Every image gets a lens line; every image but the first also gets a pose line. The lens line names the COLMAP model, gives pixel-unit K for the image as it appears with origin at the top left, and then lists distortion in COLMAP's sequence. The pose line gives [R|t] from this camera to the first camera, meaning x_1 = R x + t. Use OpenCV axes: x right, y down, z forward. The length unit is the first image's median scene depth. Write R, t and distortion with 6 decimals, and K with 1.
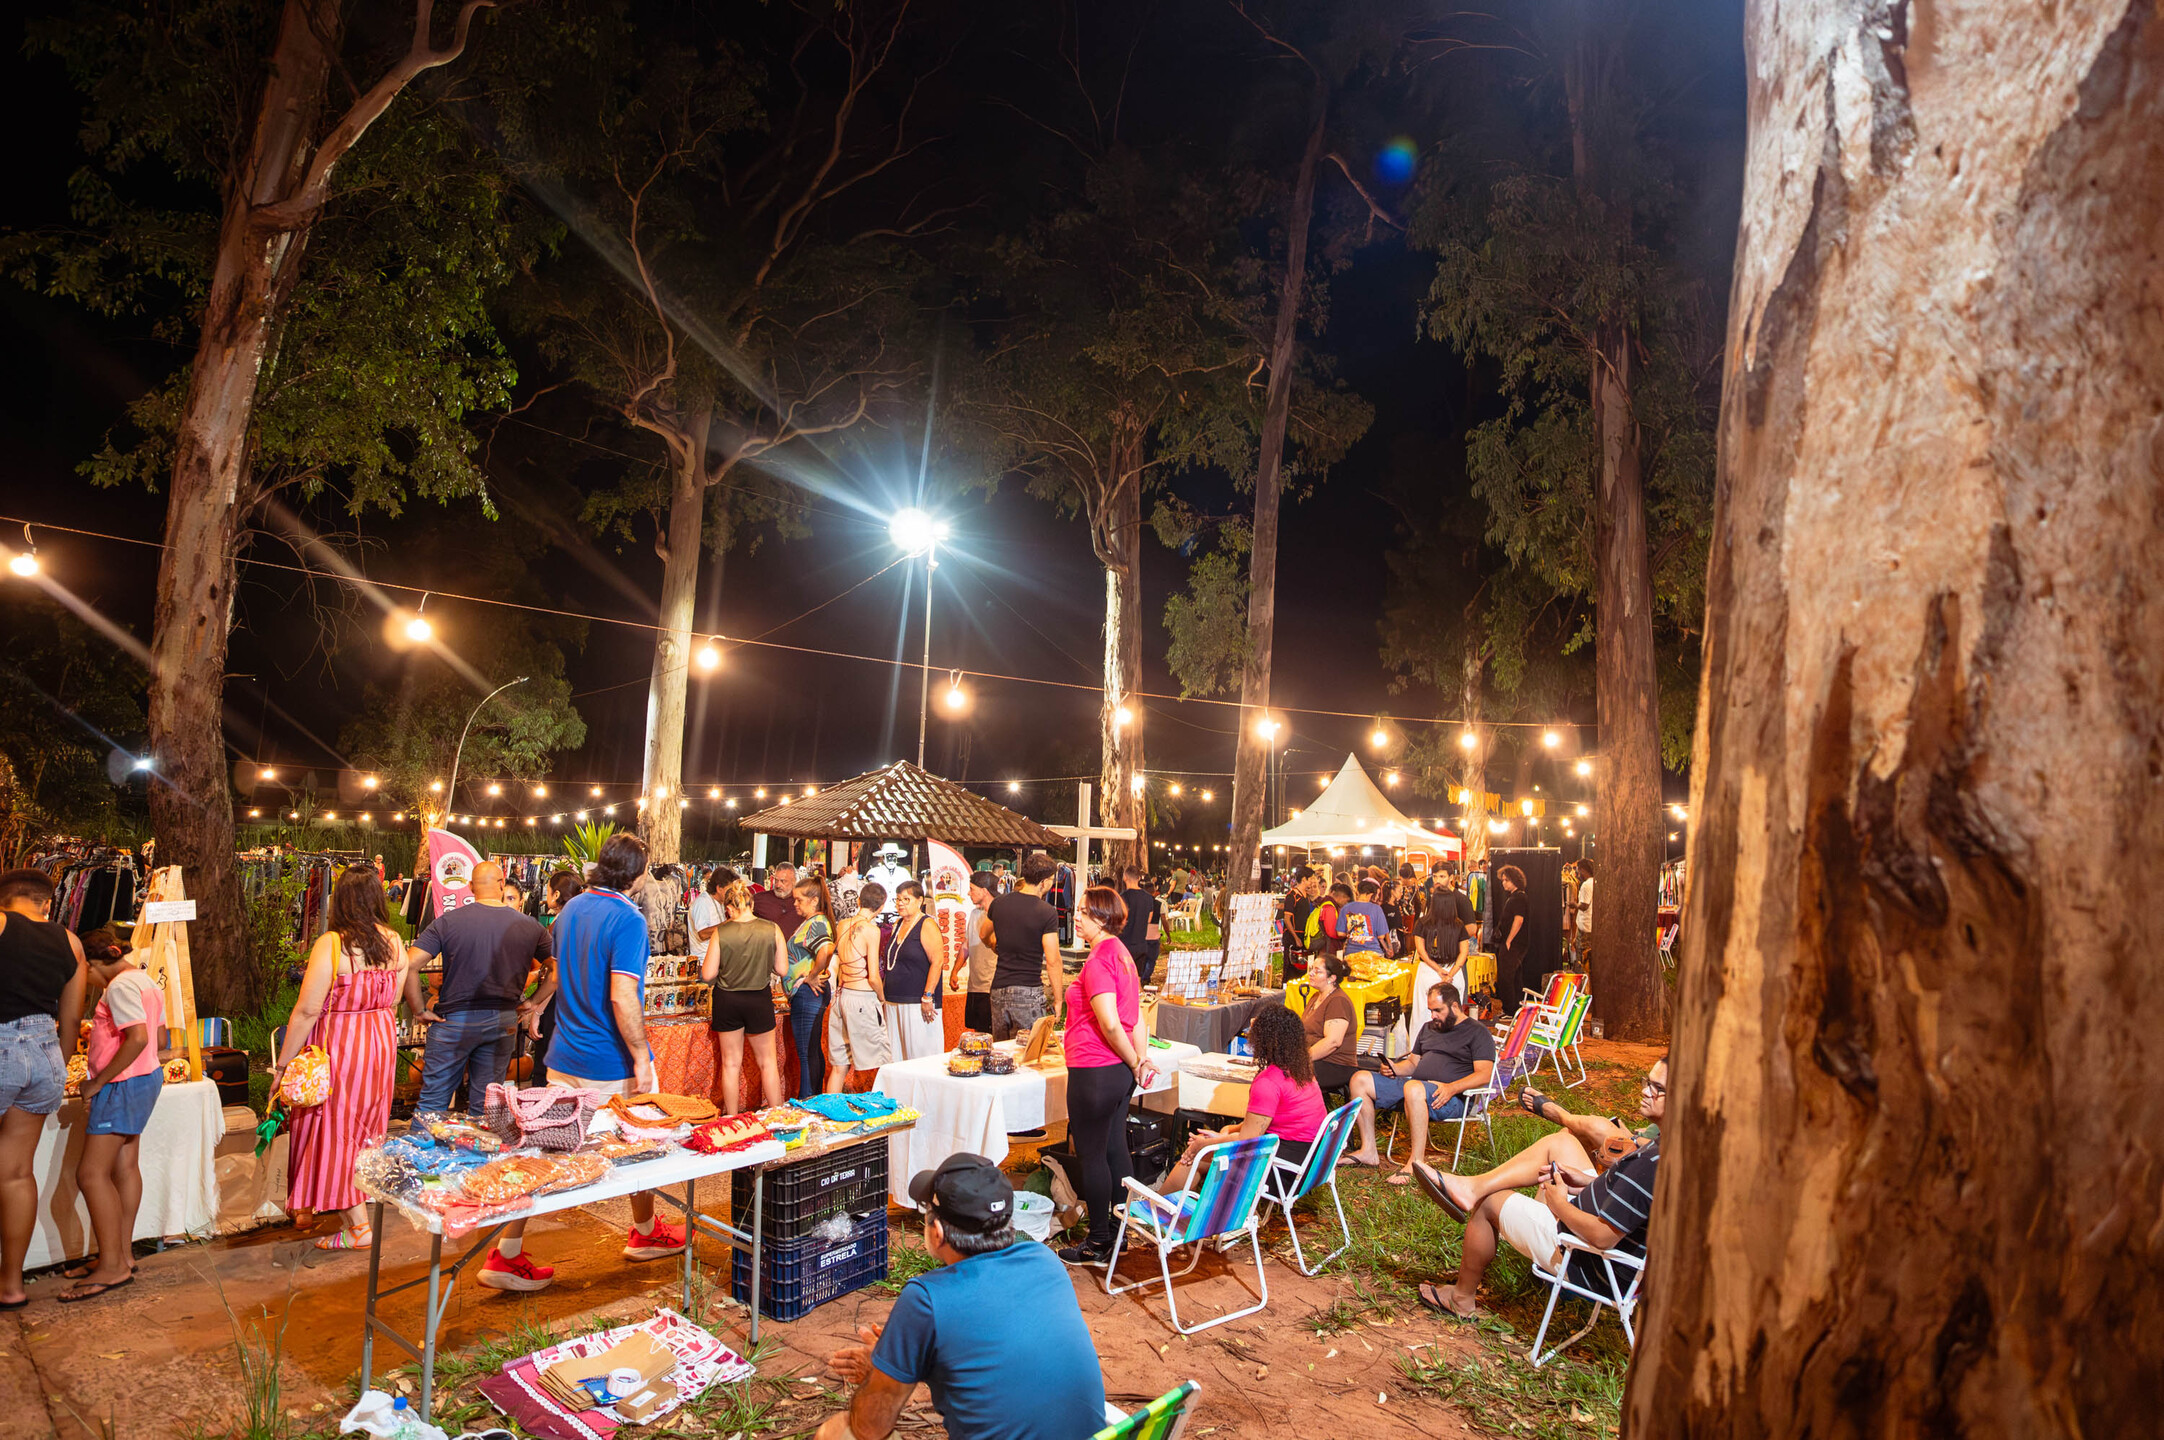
lens RADIAL K [[949.3, 0, 1090.5], [0, 949.3, 728.1], [0, 0, 1]] dist [-0.005302, -0.002200]
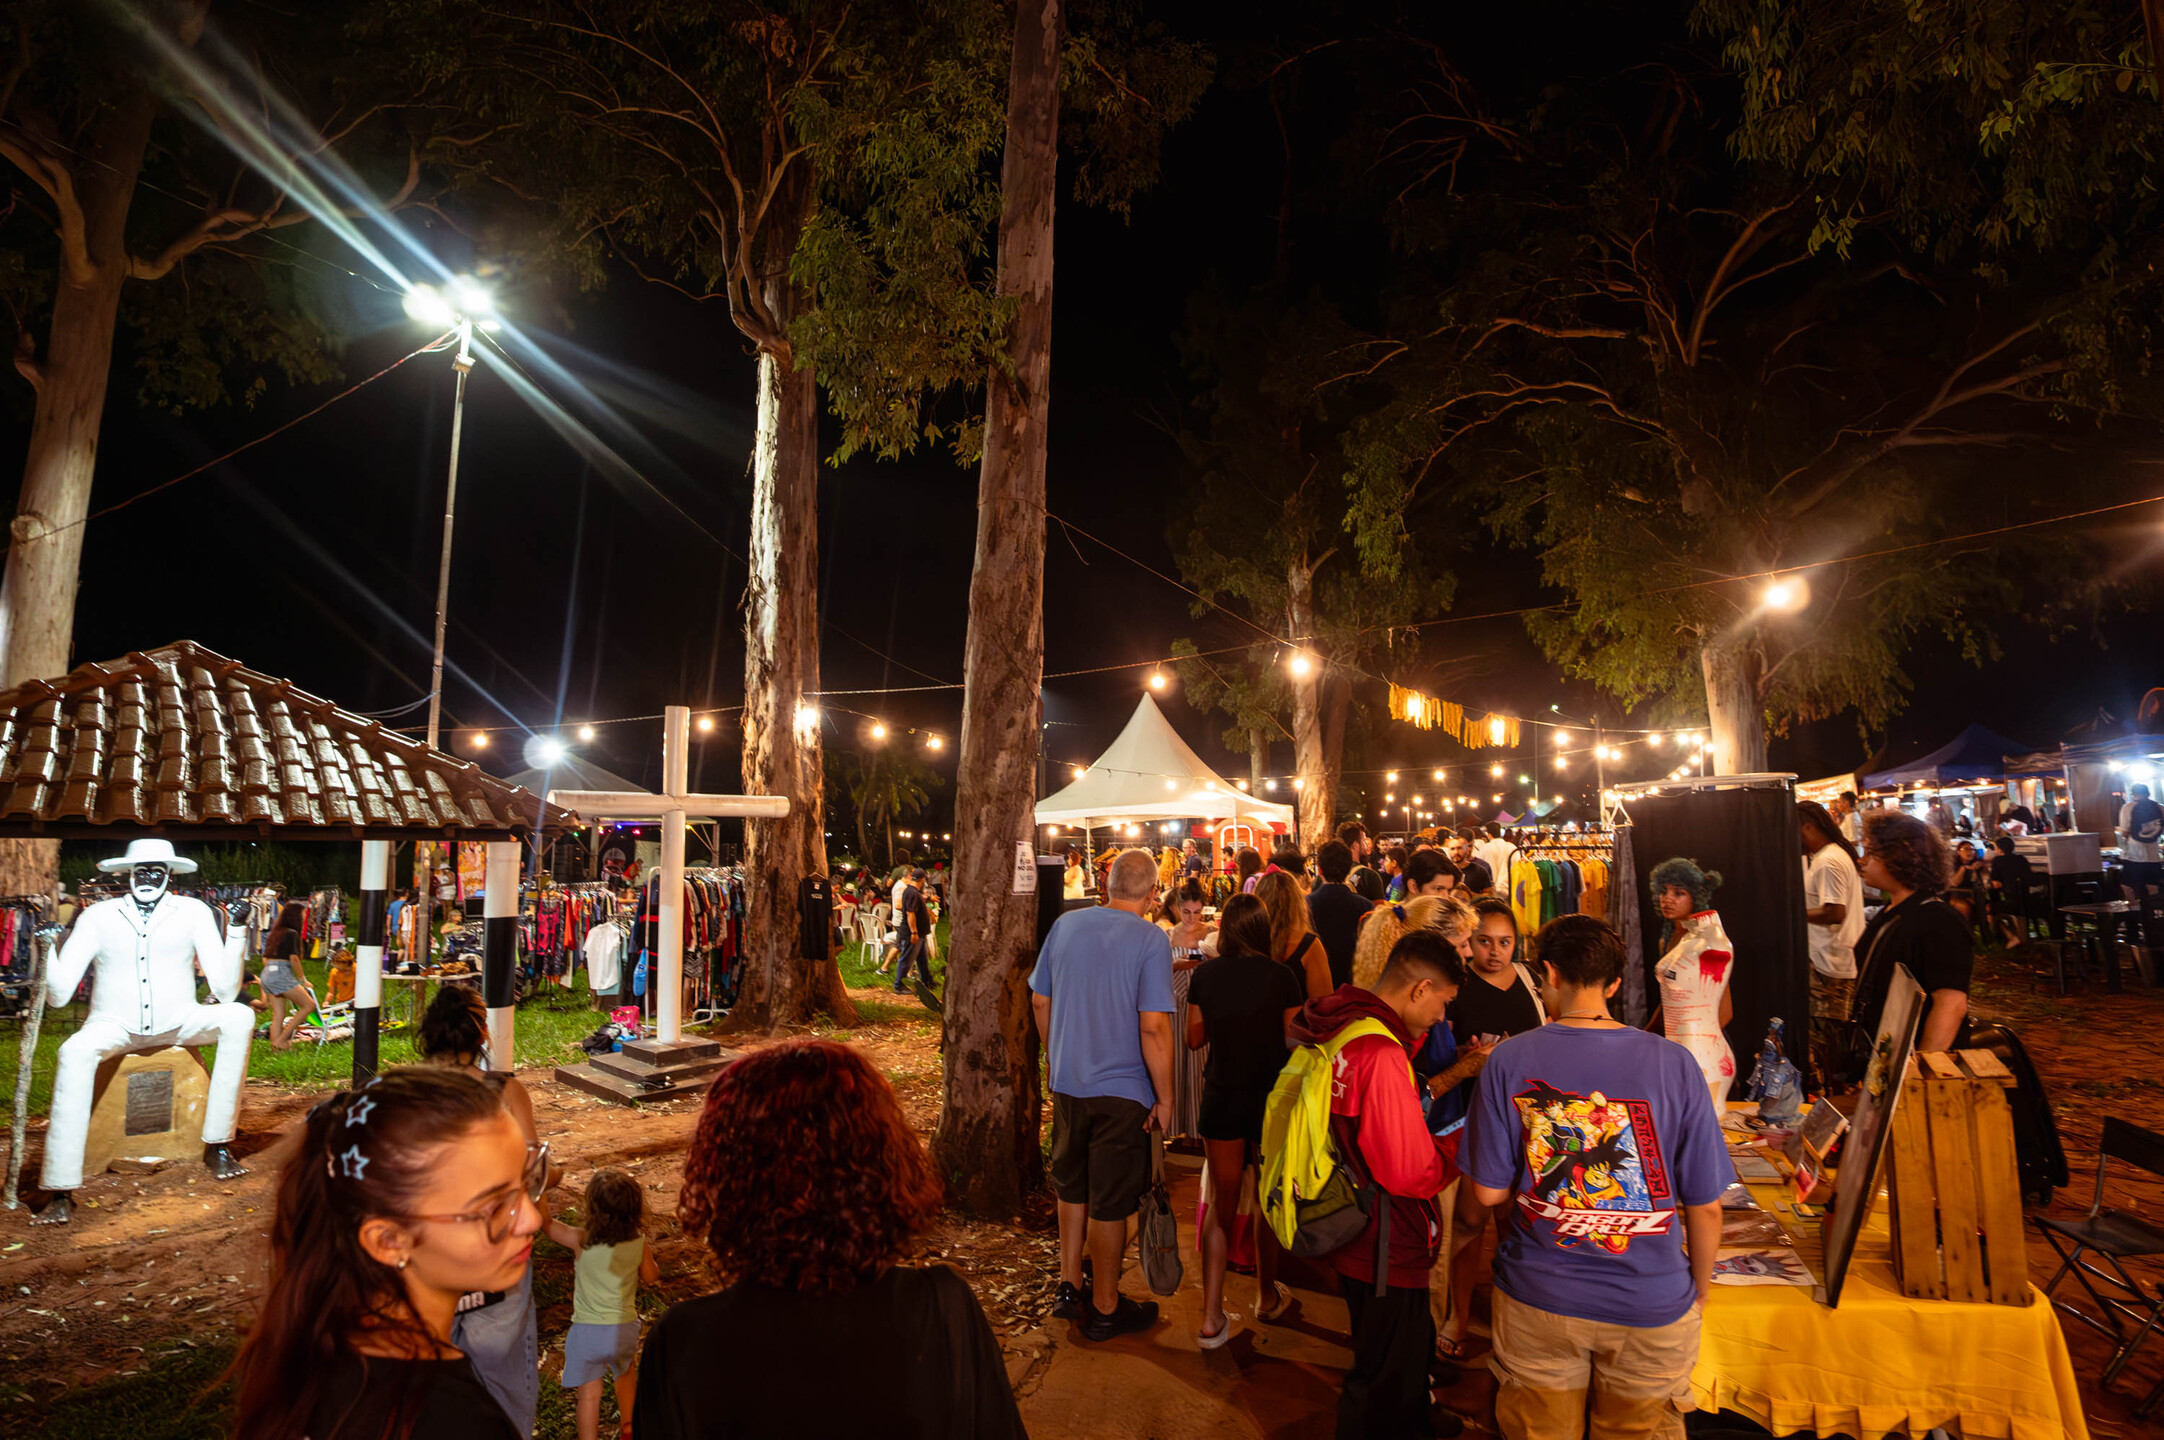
lens RADIAL K [[949.3, 0, 1081.5], [0, 949.3, 722.9], [0, 0, 1]] dist [-0.005302, -0.002200]
pose [[0.969850, -0.006968, 0.243603, 0.069224], [0.005658, 0.999966, 0.006078, 0.056972], [-0.243637, -0.004516, 0.969856, 0.406744]]
